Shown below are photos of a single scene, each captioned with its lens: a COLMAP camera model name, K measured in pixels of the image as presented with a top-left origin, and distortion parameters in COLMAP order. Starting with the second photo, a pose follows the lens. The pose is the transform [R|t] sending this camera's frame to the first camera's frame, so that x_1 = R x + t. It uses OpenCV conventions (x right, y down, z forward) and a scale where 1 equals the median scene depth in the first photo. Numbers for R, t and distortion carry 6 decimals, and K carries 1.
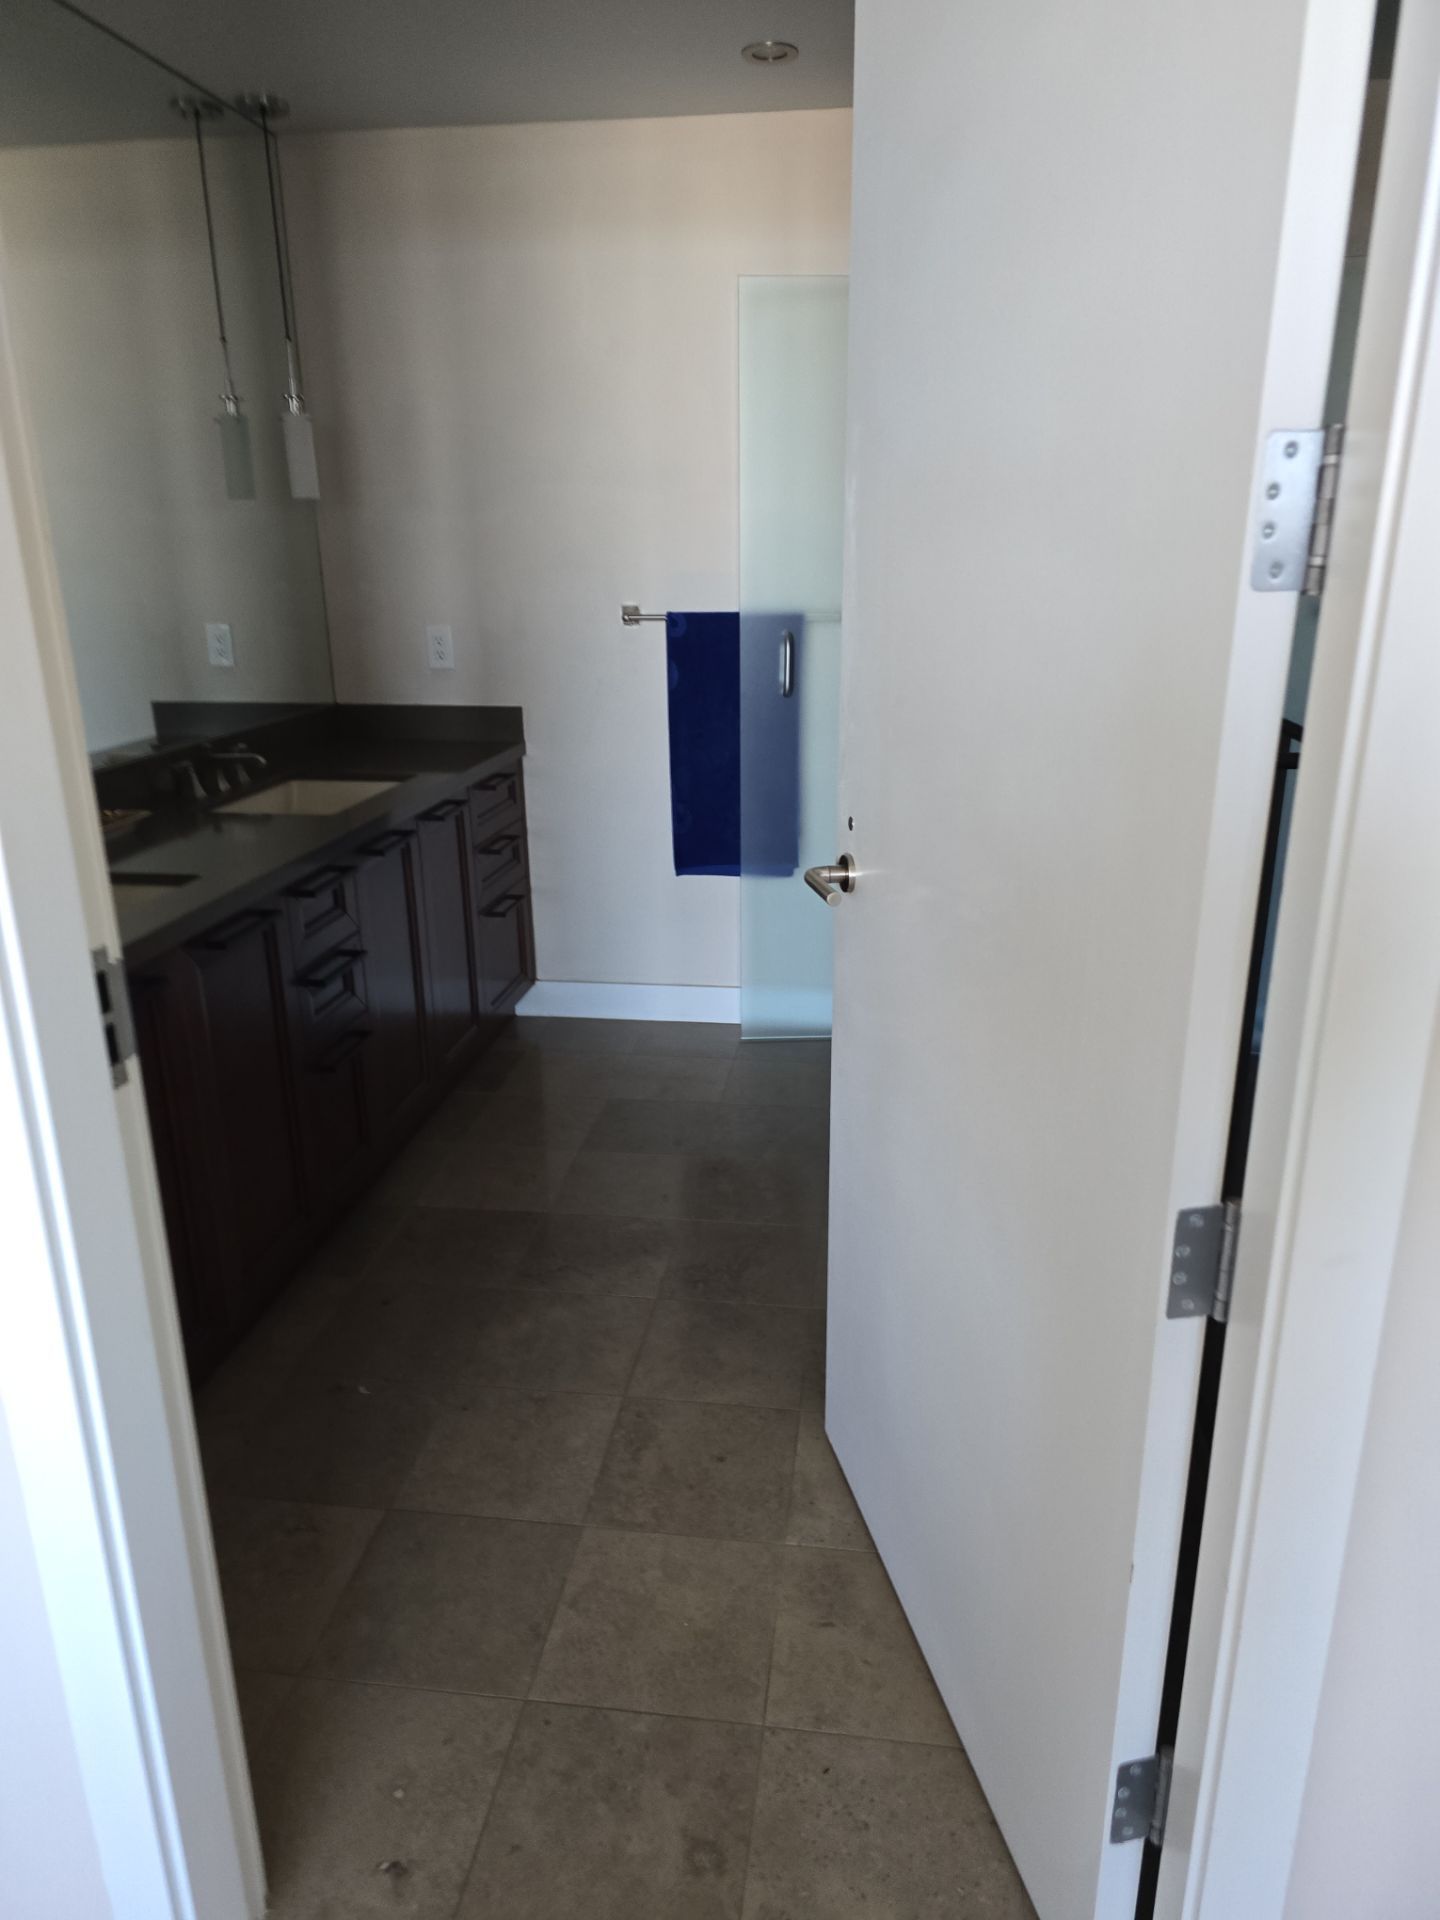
lens RADIAL K [[1285.7, 0, 728.3], [0, 1285.7, 953.9], [0, 0, 1]] dist [0.051555, -0.045192]
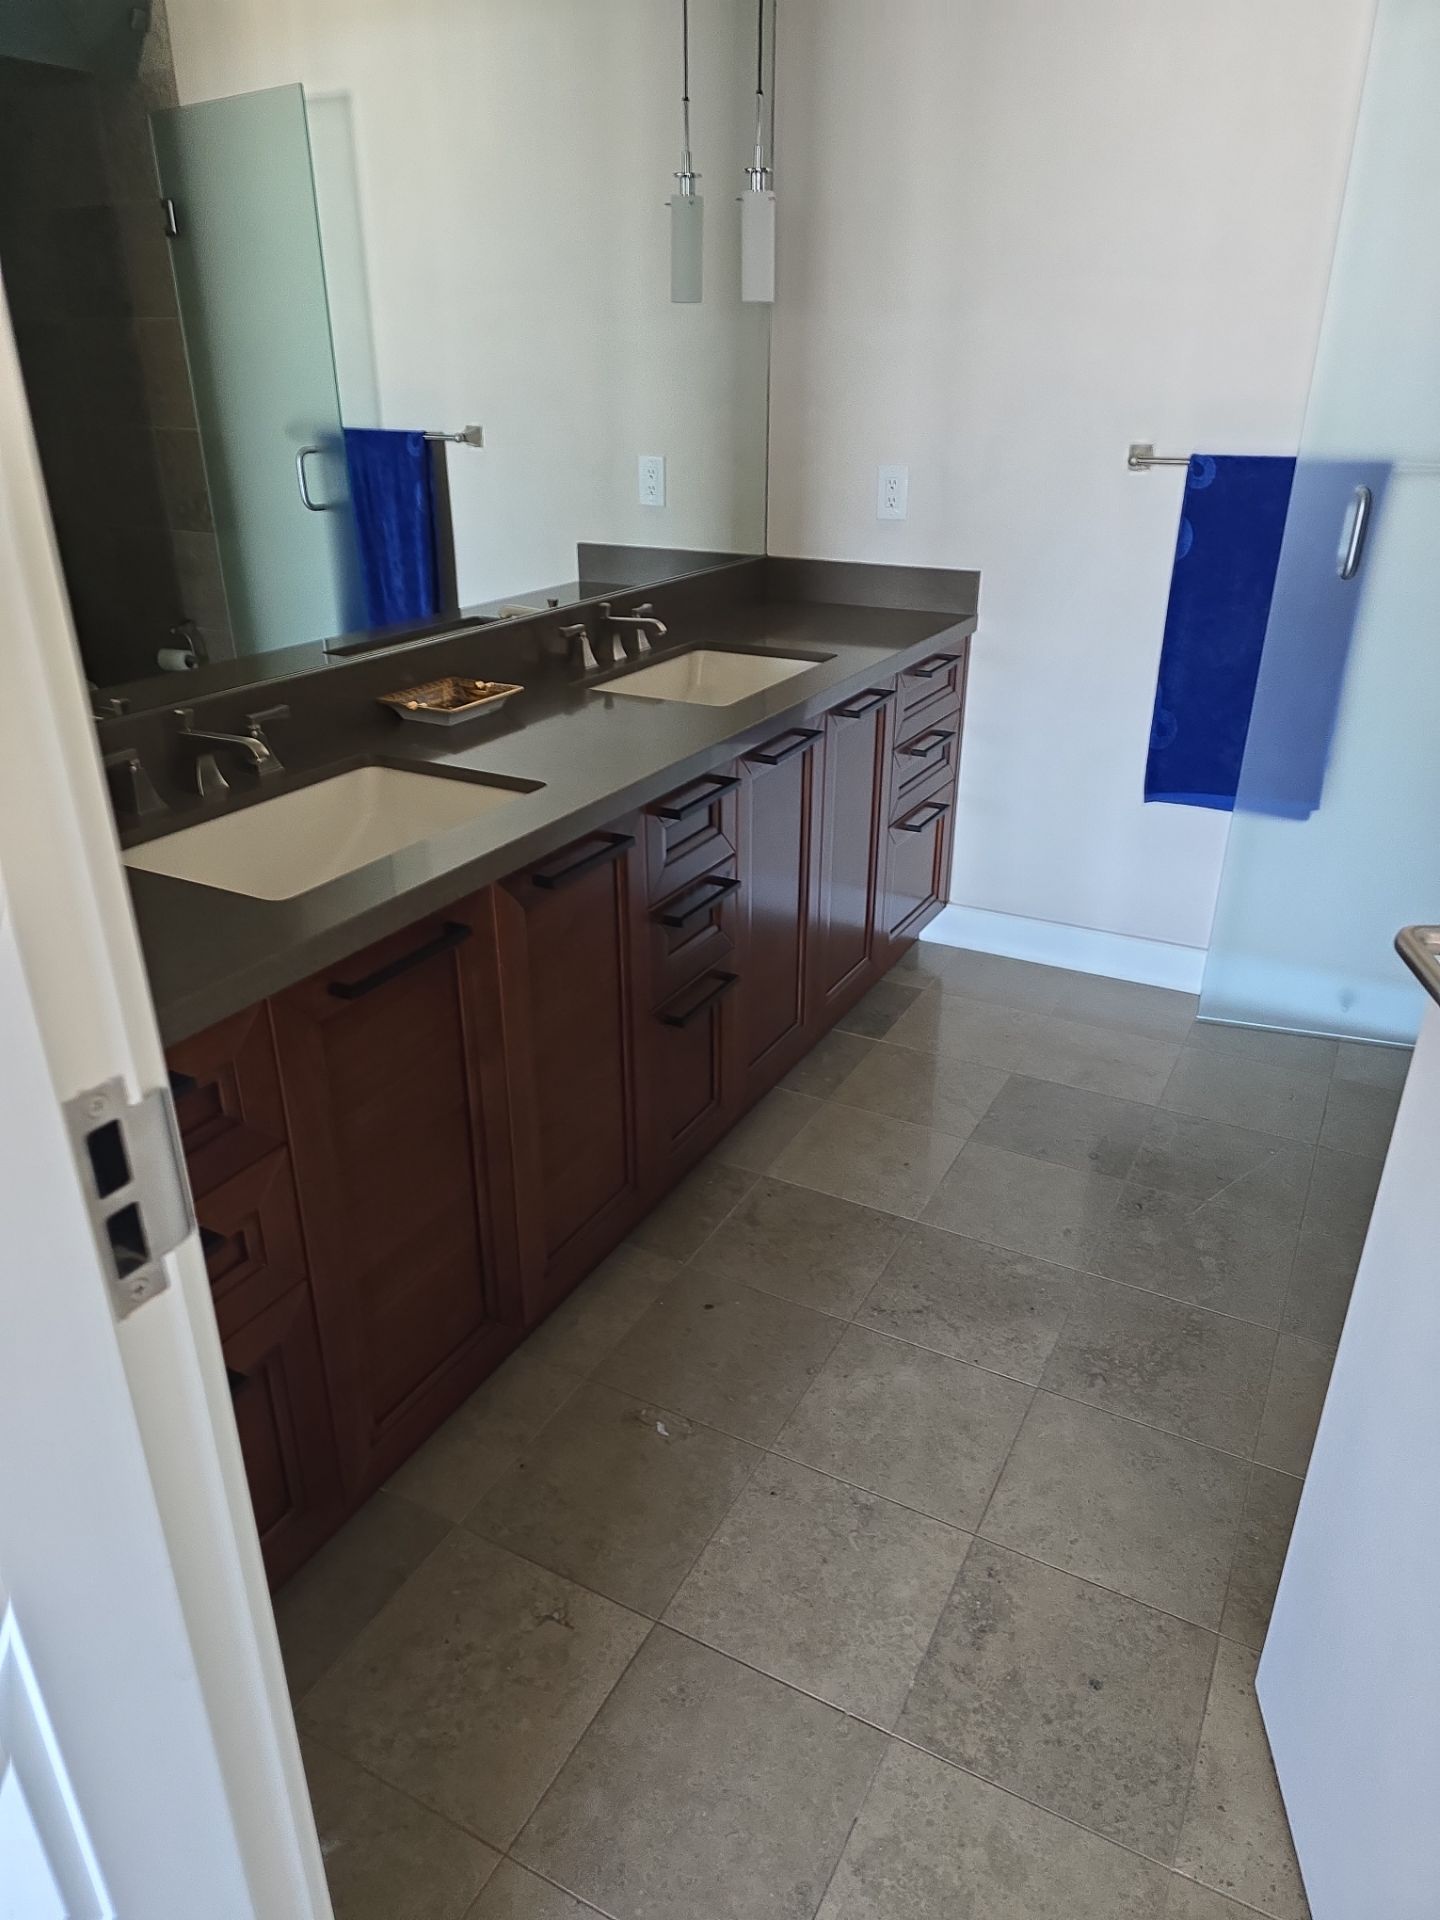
lens RADIAL K [[1285.7, 0, 716.5], [0, 1285.7, 970.8], [0, 0, 1]] dist [0.051555, -0.045192]
pose [[0.936094, 0.154407, -0.316049, -0.022858], [-0.113055, 0.982900, 0.145348, -0.053555], [0.333088, -0.100328, 0.937543, 0.187764]]
